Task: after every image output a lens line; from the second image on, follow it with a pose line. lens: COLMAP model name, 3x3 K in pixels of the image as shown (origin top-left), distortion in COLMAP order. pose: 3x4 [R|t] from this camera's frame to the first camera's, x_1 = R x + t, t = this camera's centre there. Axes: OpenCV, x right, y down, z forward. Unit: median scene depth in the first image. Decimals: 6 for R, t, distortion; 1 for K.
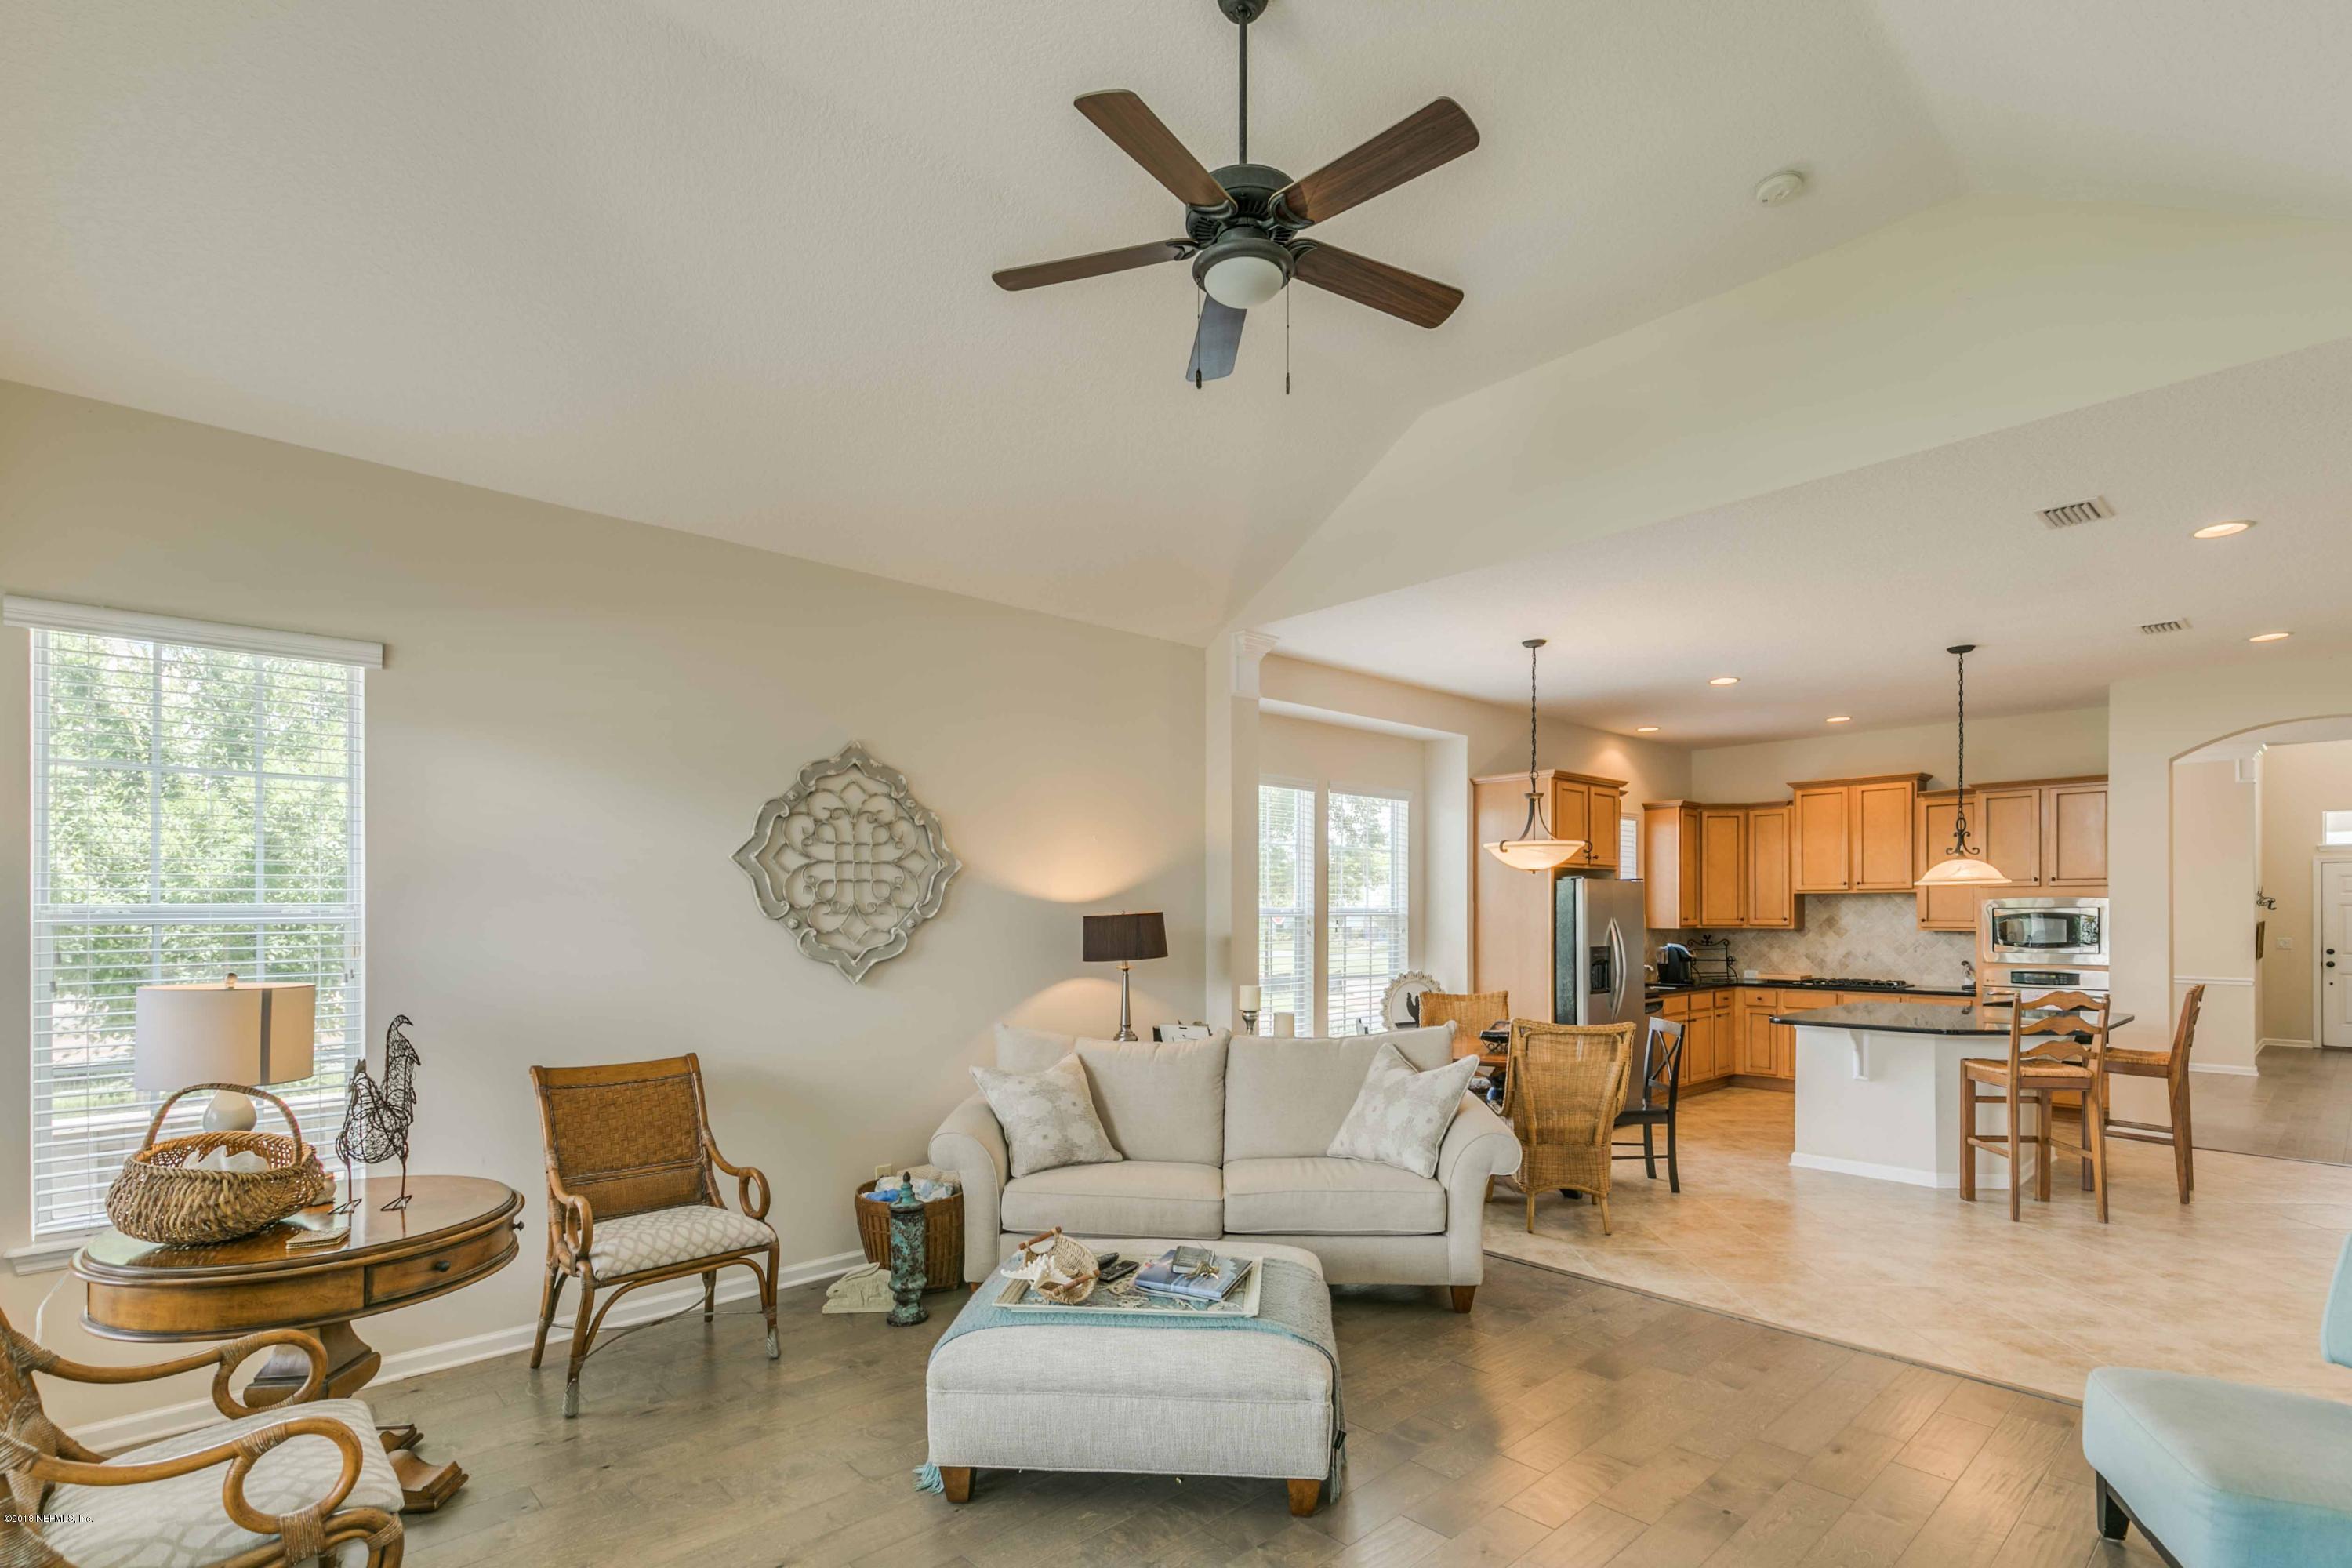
lens RADIAL K [[1127.2, 0, 1173.5], [0, 1127.2, 912.0], [0, 0, 1]] dist [-0.002803, -0.000559]
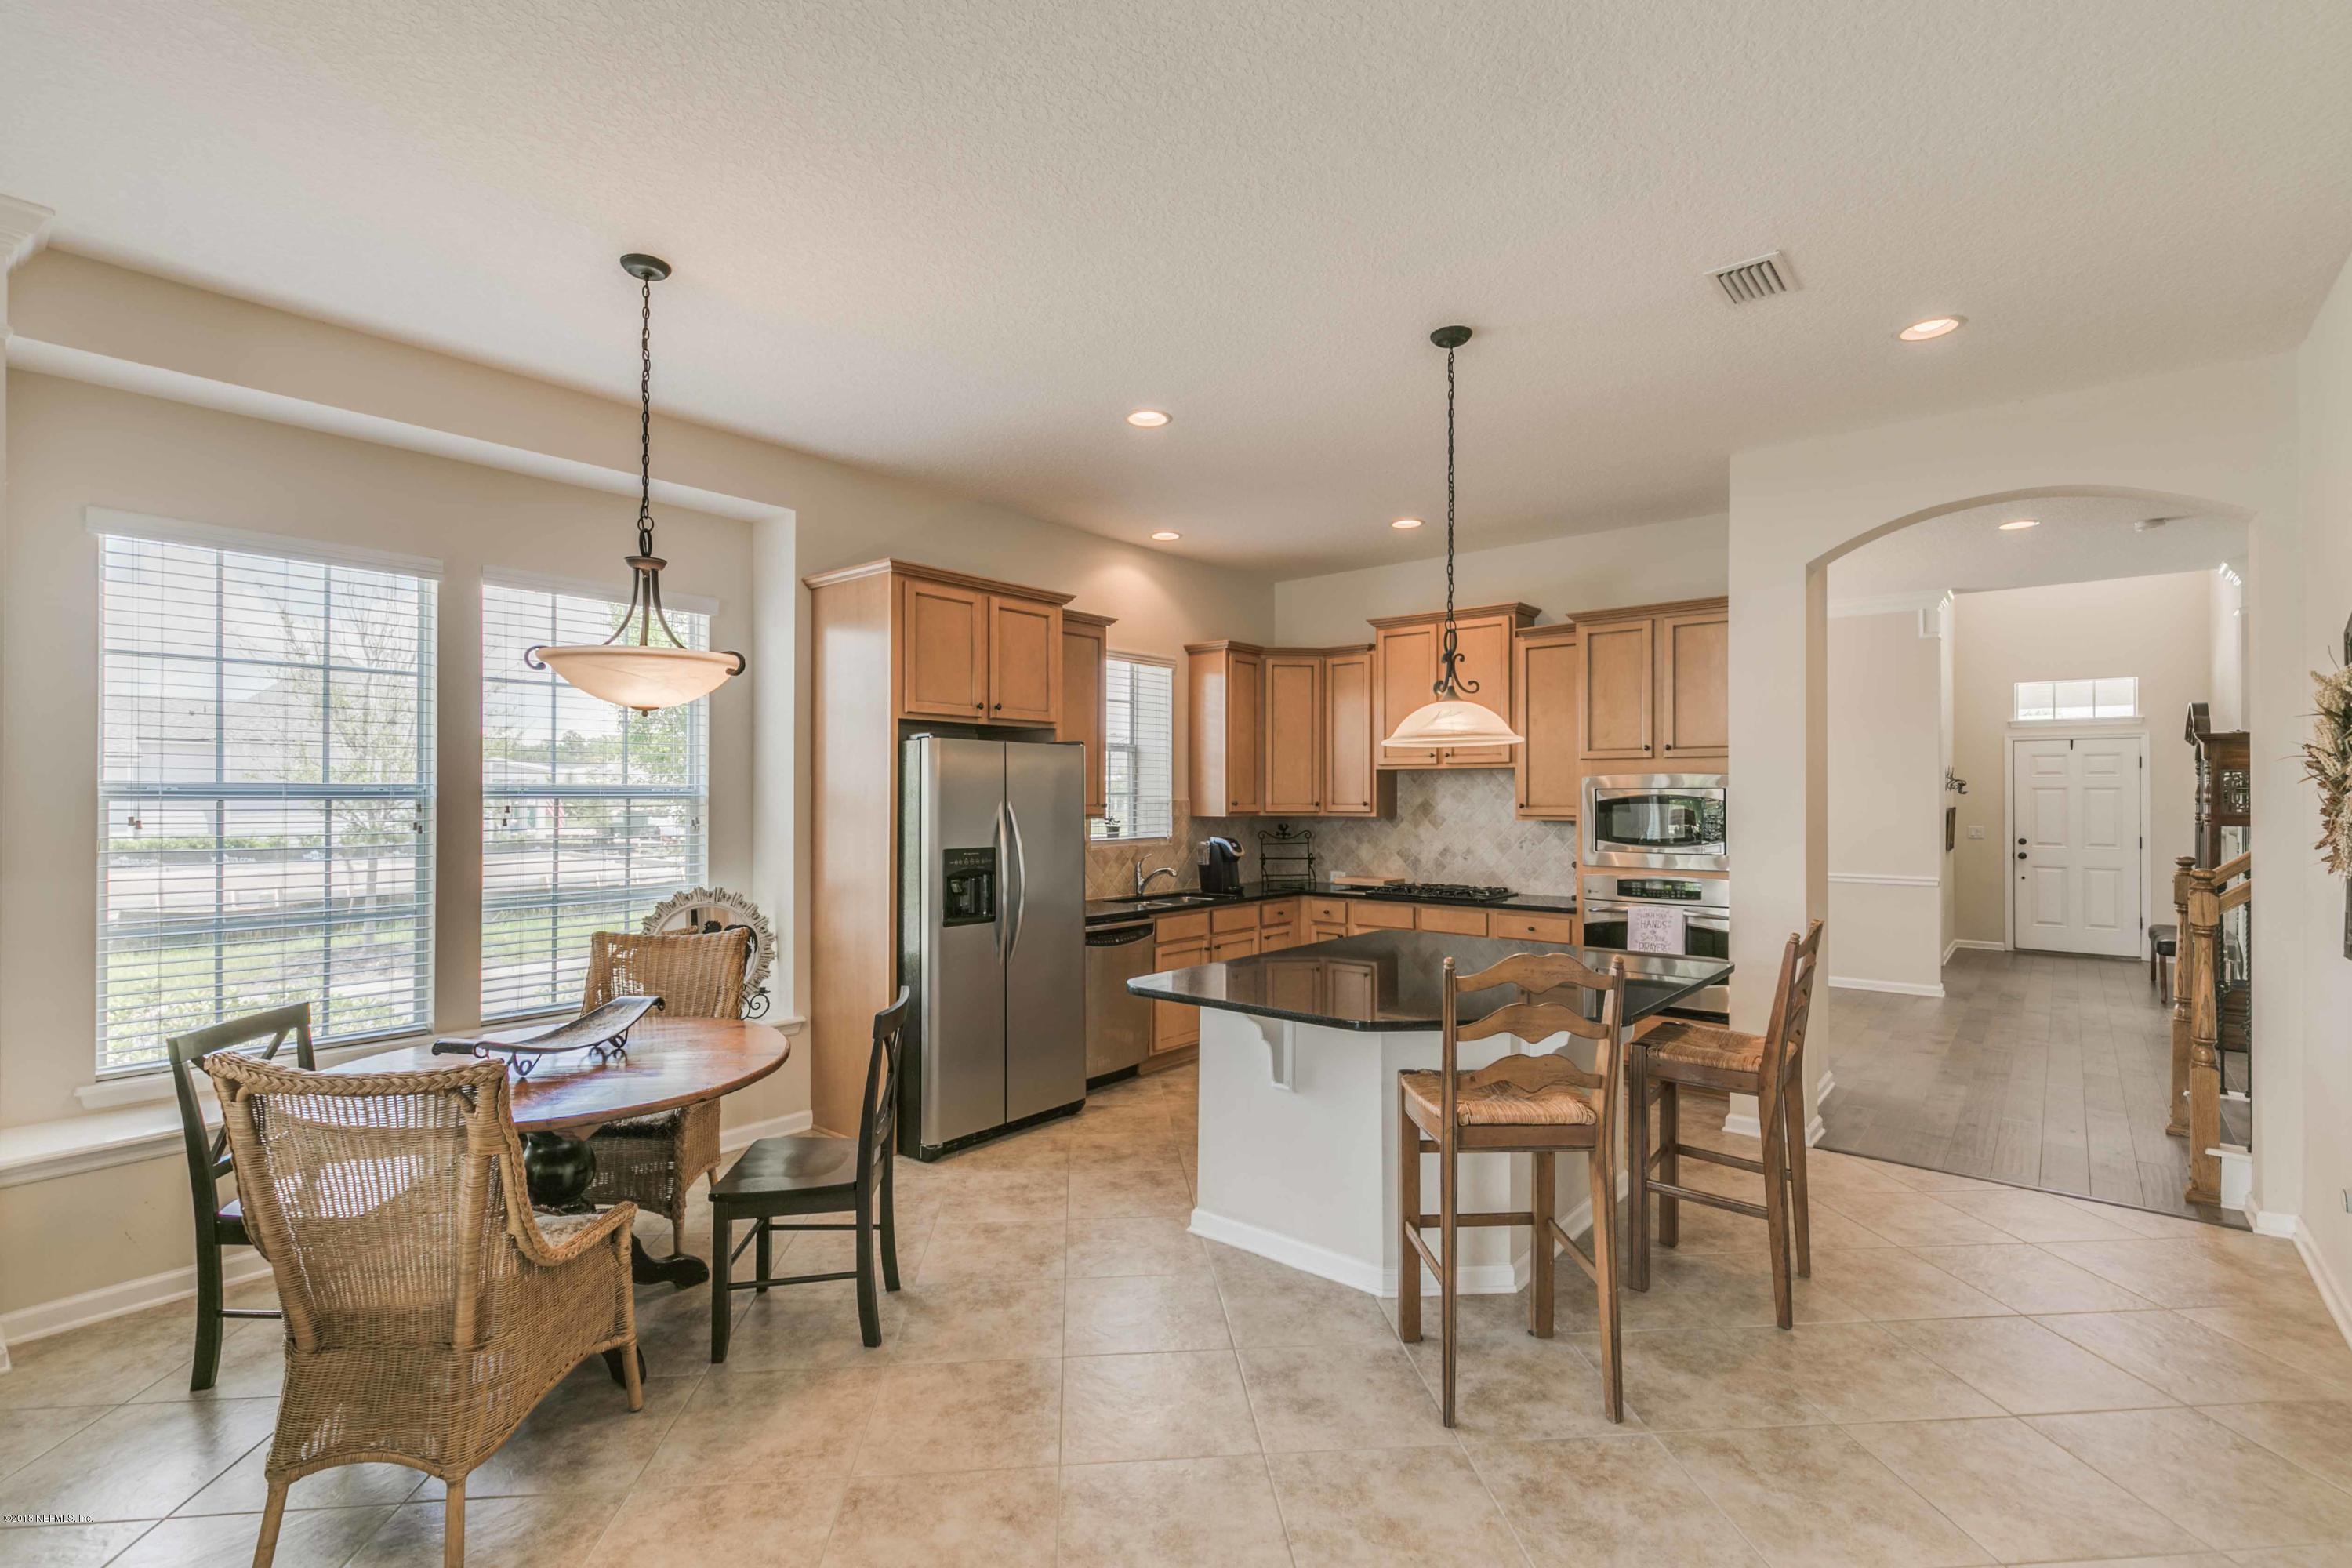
lens RADIAL K [[1063.7, 0, 1187.9], [0, 1063.7, 794.8], [0, 0, 1]] dist [0.004384, 0.000204]
pose [[0.990657, 0.002505, 0.136357, 0.335999], [-0.002426, 0.999997, -0.000749, 0.001173], [-0.136358, 0.000411, 0.990660, 0.326934]]
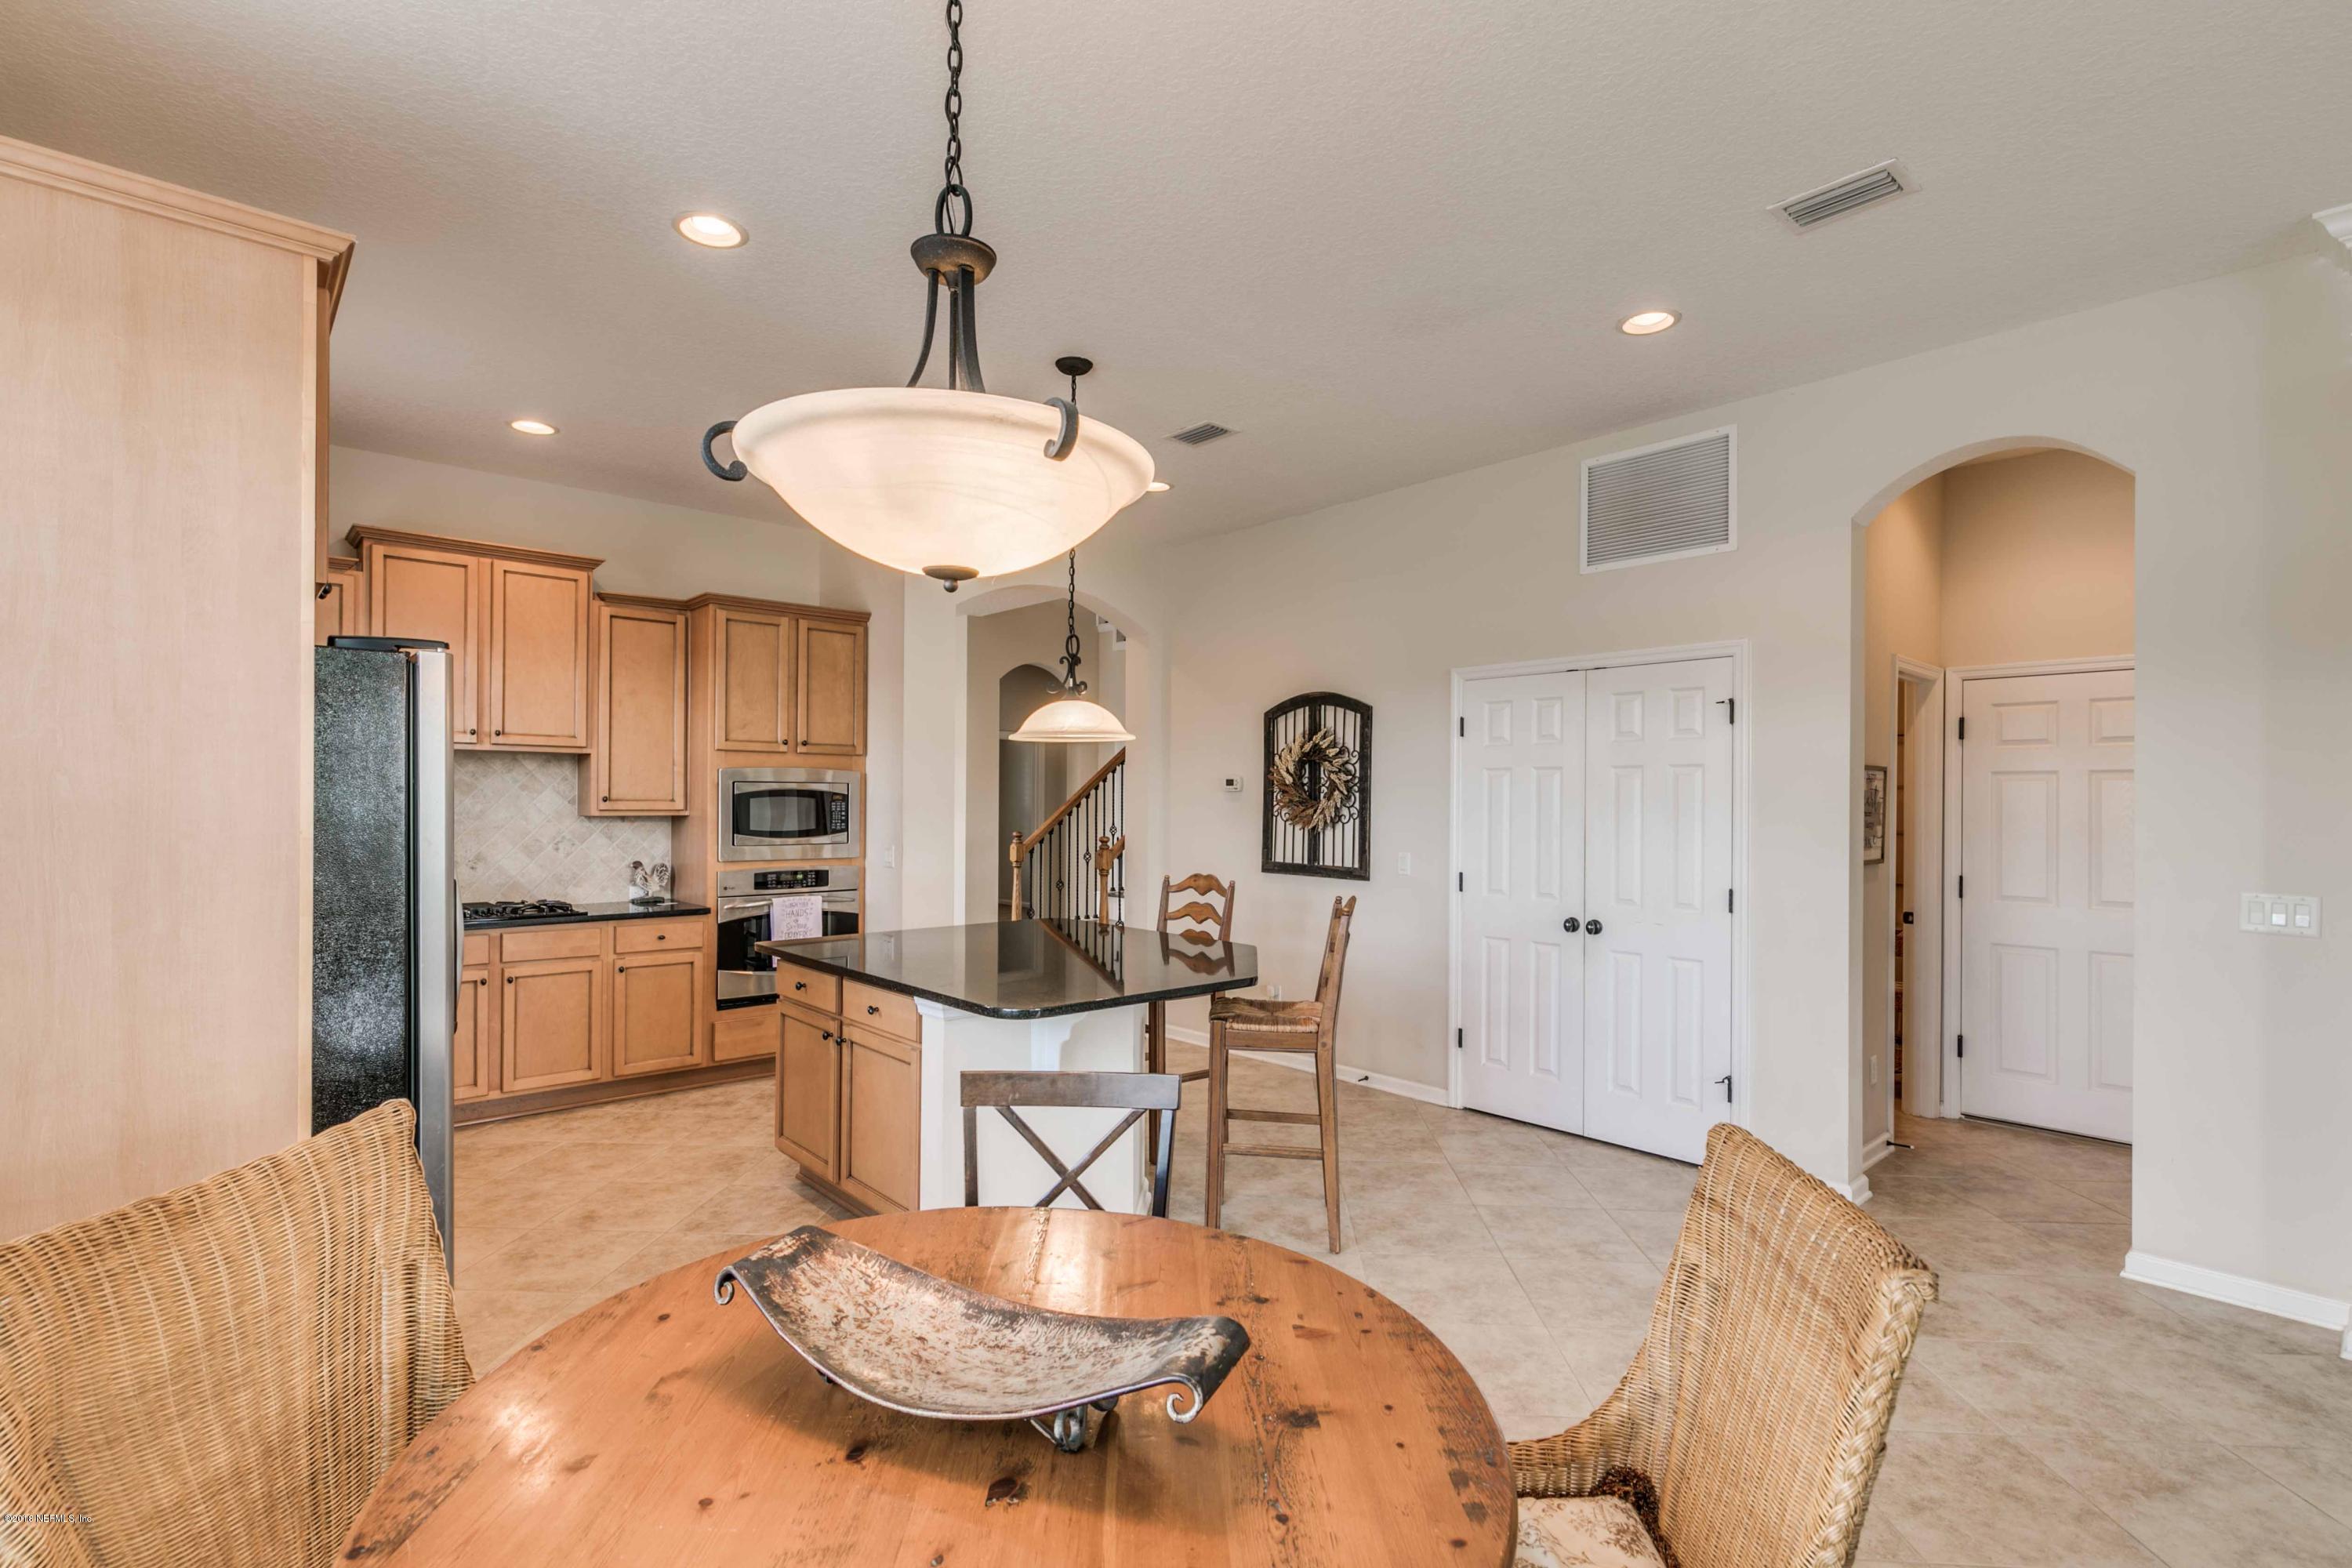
lens RADIAL K [[1063.7, 0, 1187.9], [0, 1063.7, 794.8], [0, 0, 1]] dist [0.004384, 0.000204]
pose [[0.009669, 0.012498, 0.999875, 0.078213], [-0.006331, 0.999903, -0.012437, 0.009639], [-0.999933, -0.006210, 0.009747, 0.629161]]
